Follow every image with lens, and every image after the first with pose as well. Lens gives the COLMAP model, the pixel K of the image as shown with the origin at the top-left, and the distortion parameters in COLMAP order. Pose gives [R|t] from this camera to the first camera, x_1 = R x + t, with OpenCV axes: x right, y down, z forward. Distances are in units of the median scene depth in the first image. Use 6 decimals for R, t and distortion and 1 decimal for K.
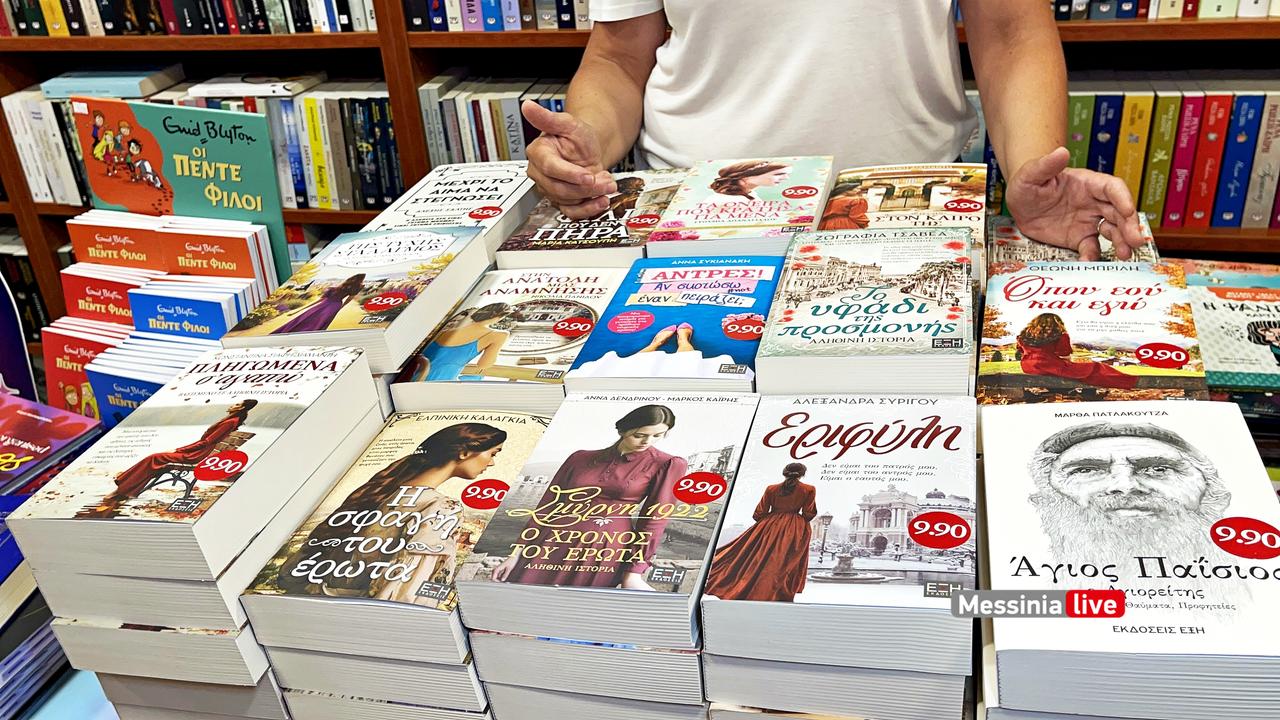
lens RADIAL K [[1119.2, 0, 644.2], [0, 1119.2, 342.9], [0, 0, 1]] dist [0.040622, -0.017520]
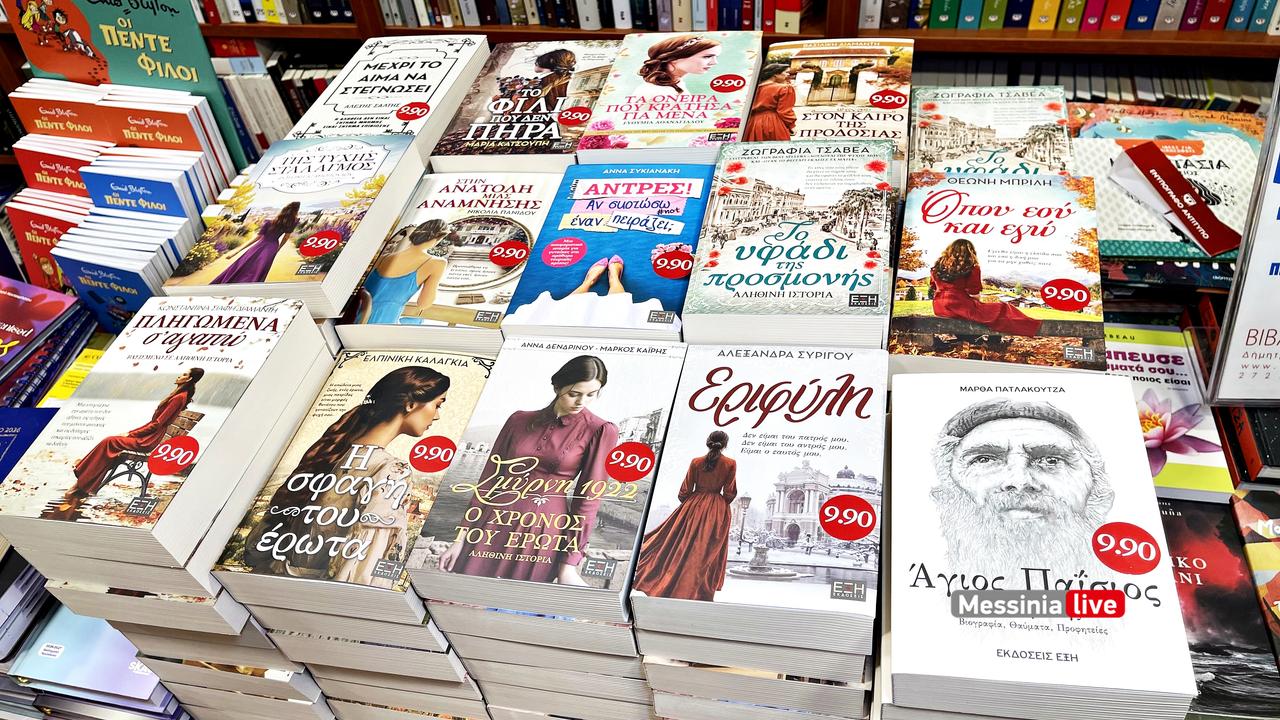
lens RADIAL K [[978.8, 0, 648.6], [0, 978.8, 359.9], [0, 0, 1]] dist [0.055862, -0.072866]
pose [[0.998537, -0.044136, 0.031252, 0.036428], [0.033141, 0.956055, 0.291307, -0.201019], [-0.042736, -0.289845, 0.956119, 0.110743]]
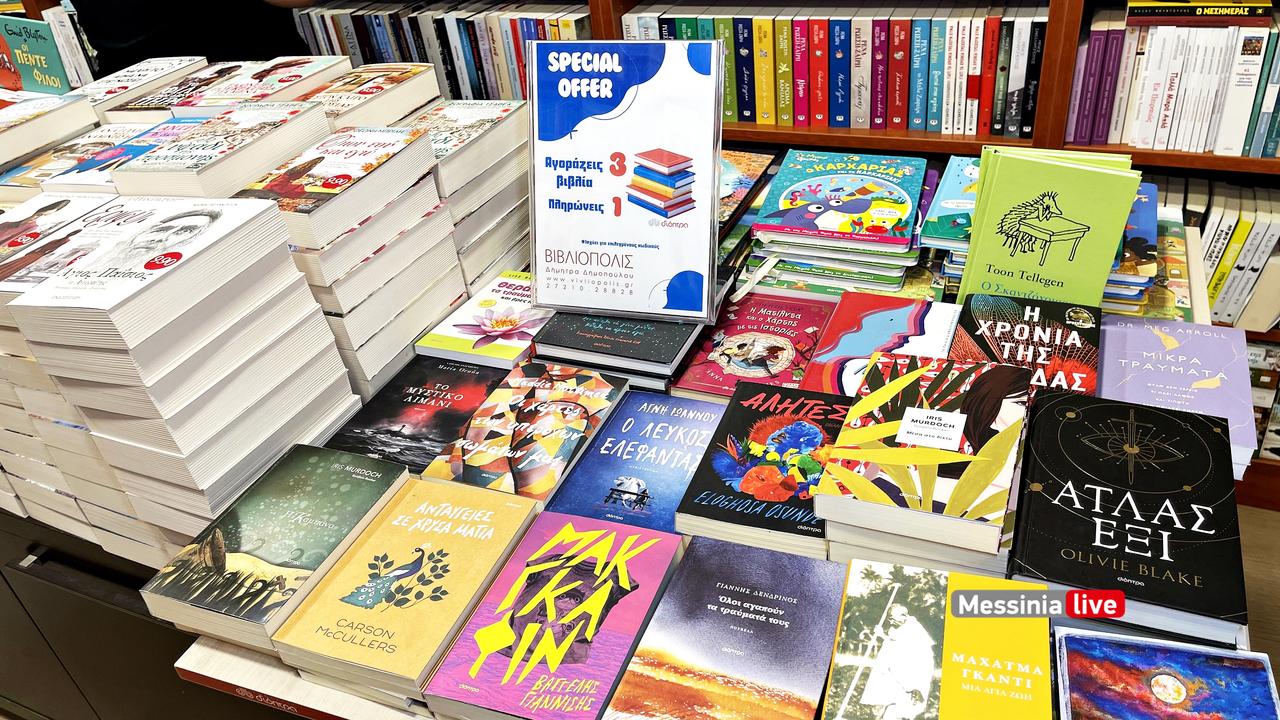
lens RADIAL K [[971.3, 0, 637.8], [0, 971.3, 349.5], [0, 0, 1]] dist [0.053931, -0.063990]
pose [[0.983028, 0.068725, -0.170098, 1.077923], [-0.049236, 0.991998, 0.116256, 0.062816], [0.176727, -0.105908, 0.978545, -0.301042]]
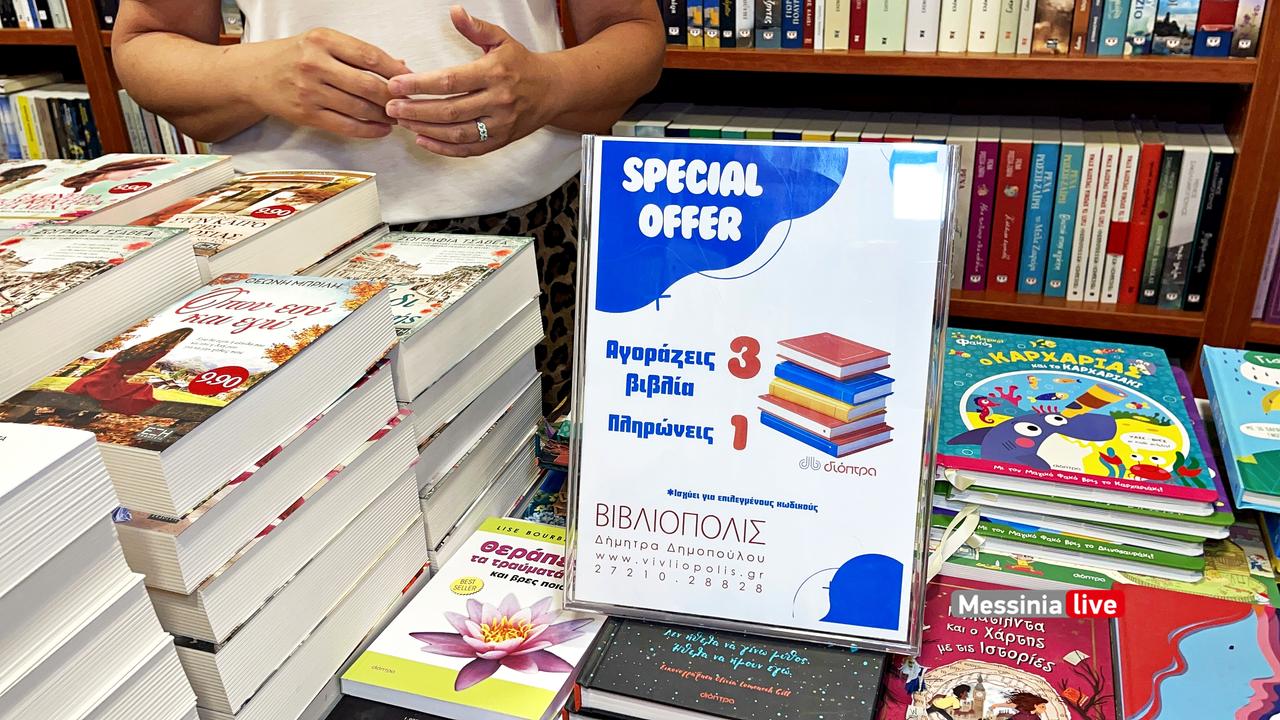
lens RADIAL K [[1132.8, 0, 633.3], [0, 1132.8, 361.7], [0, 0, 1]] dist [0.062657, -0.079256]
pose [[0.994852, 0.067670, -0.075437, 0.784371], [-0.069964, 0.997151, -0.028187, -0.000254], [0.073315, 0.033319, 0.996752, 0.170470]]
